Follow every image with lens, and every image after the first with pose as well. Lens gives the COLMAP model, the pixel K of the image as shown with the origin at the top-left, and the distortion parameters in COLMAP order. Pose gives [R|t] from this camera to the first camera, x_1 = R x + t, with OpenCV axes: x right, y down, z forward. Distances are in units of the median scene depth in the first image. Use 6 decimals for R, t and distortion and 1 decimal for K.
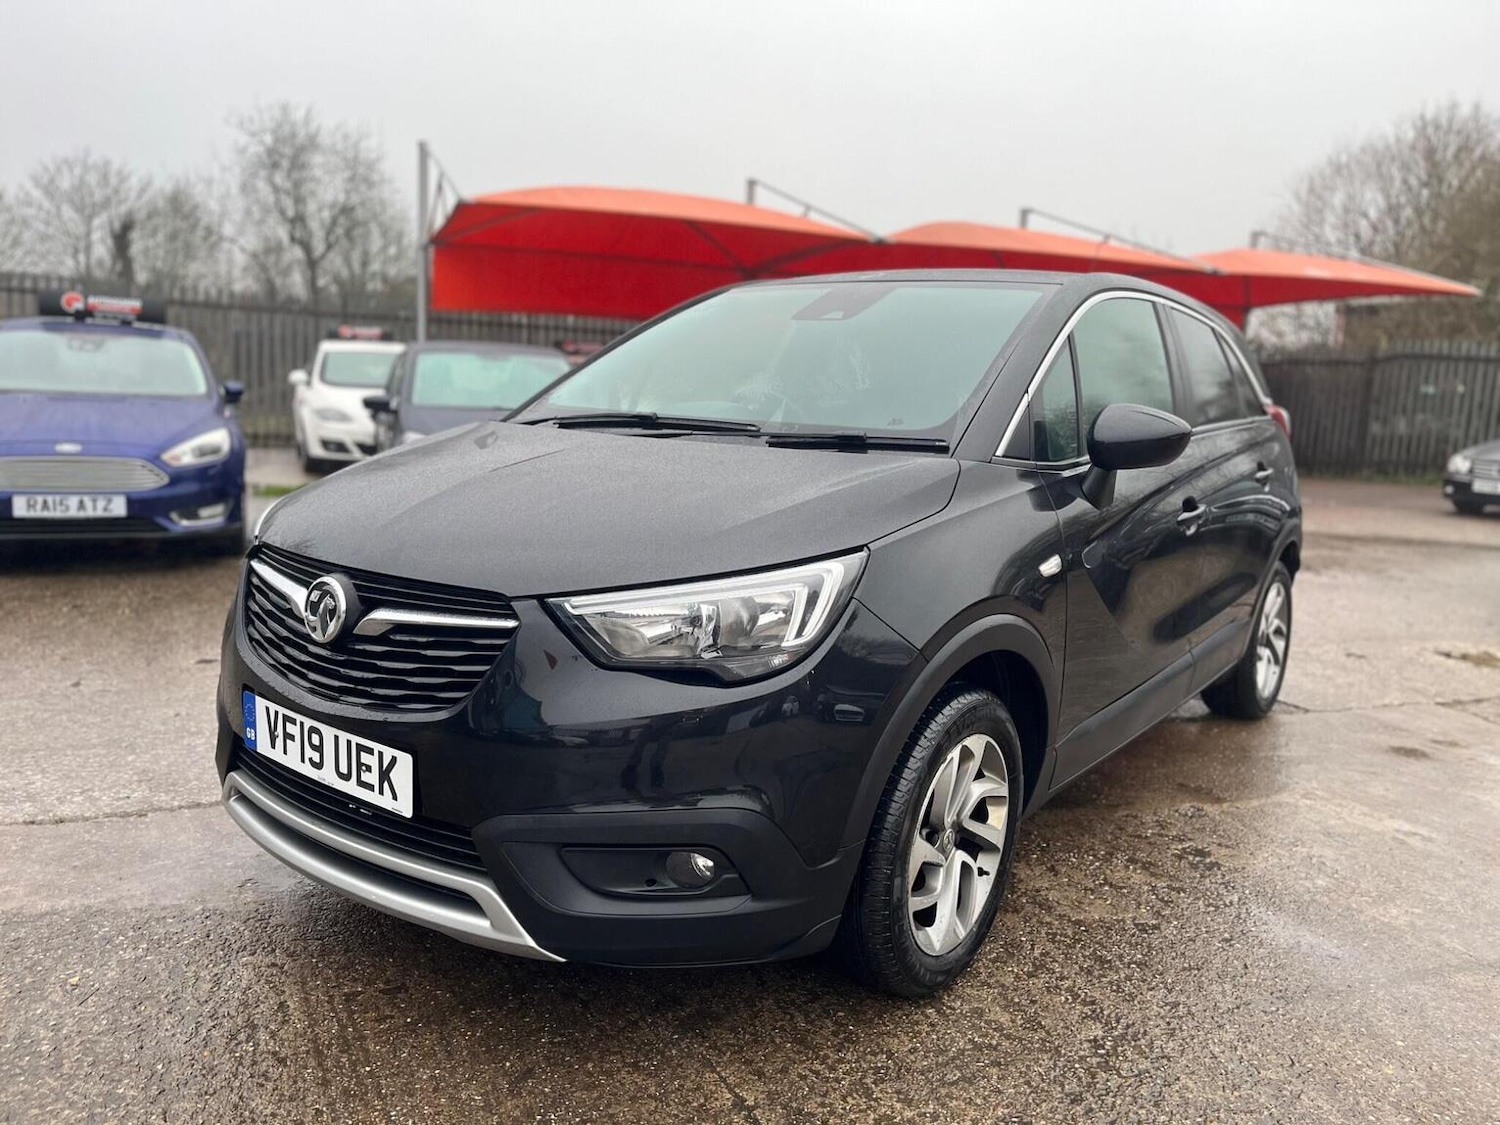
lens RADIAL K [[1137.2, 0, 751.4], [0, 1137.2, 552.0], [0, 0, 1]] dist [0.028560, -0.017795]
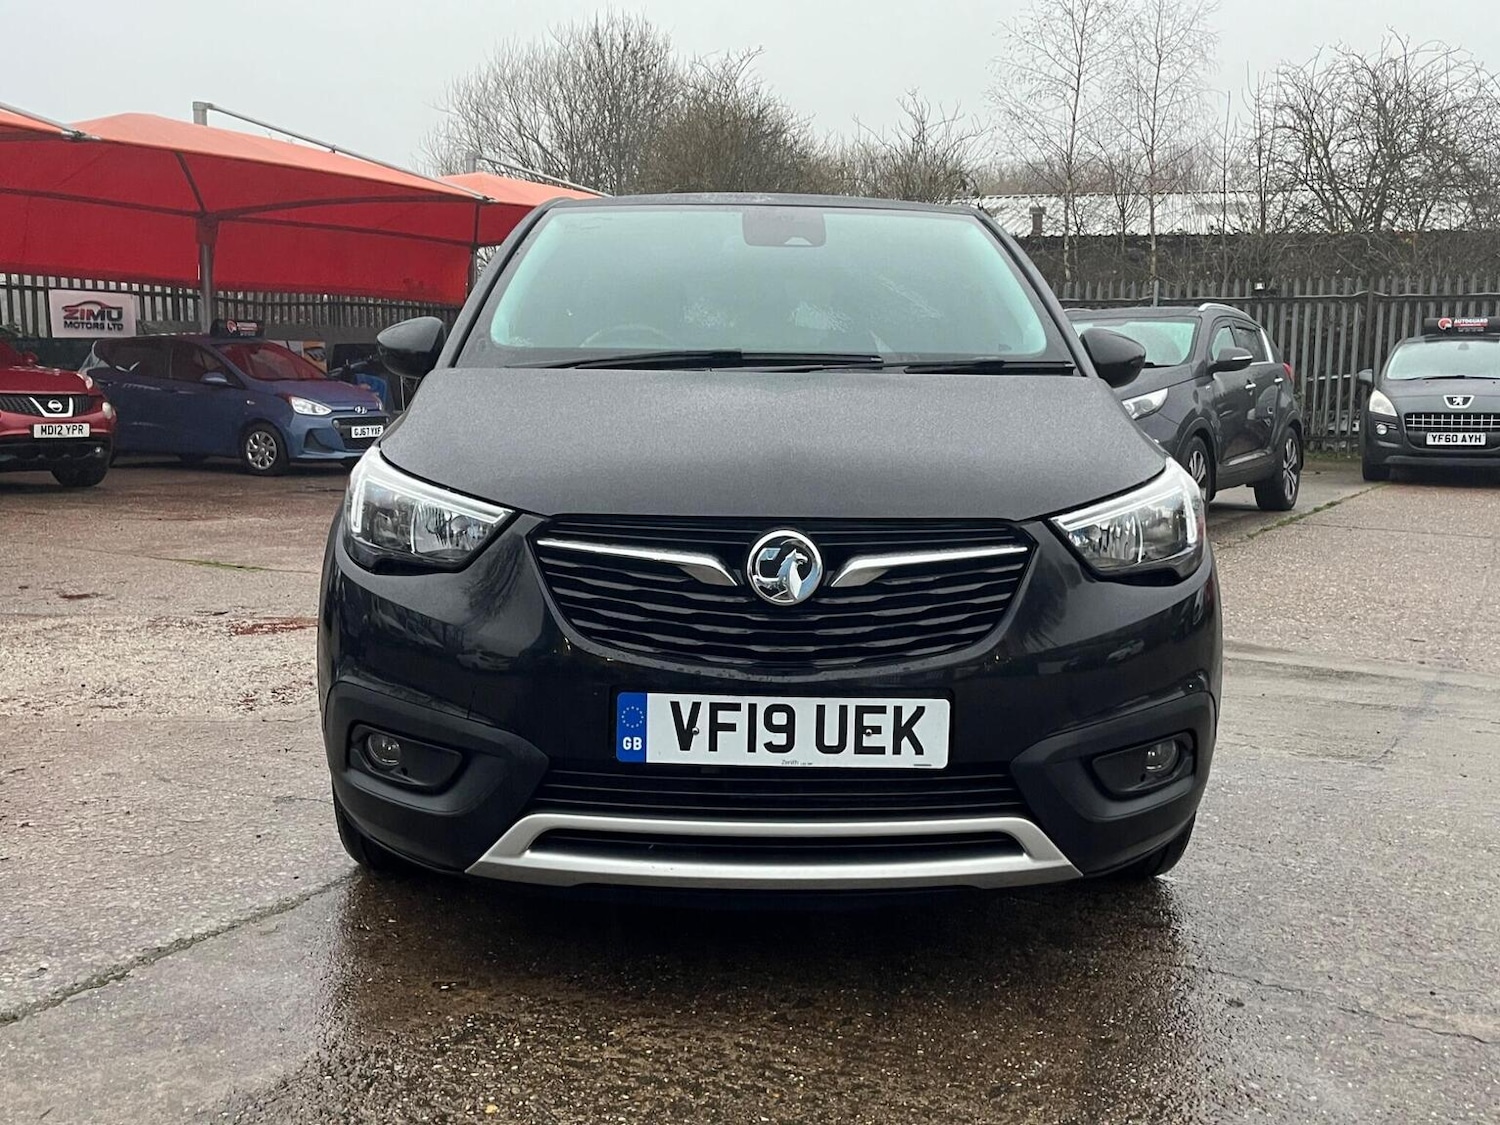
lens RADIAL K [[1511.7, 0, 760.6], [0, 1511.7, 559.2], [0, 0, 1]] dist [0.032591, 0.000000]
pose [[0.785755, -0.110591, 0.608570, -0.943385], [0.113640, 0.992950, 0.033716, 0.002771], [-0.608009, 0.042666, 0.792783, 0.080345]]
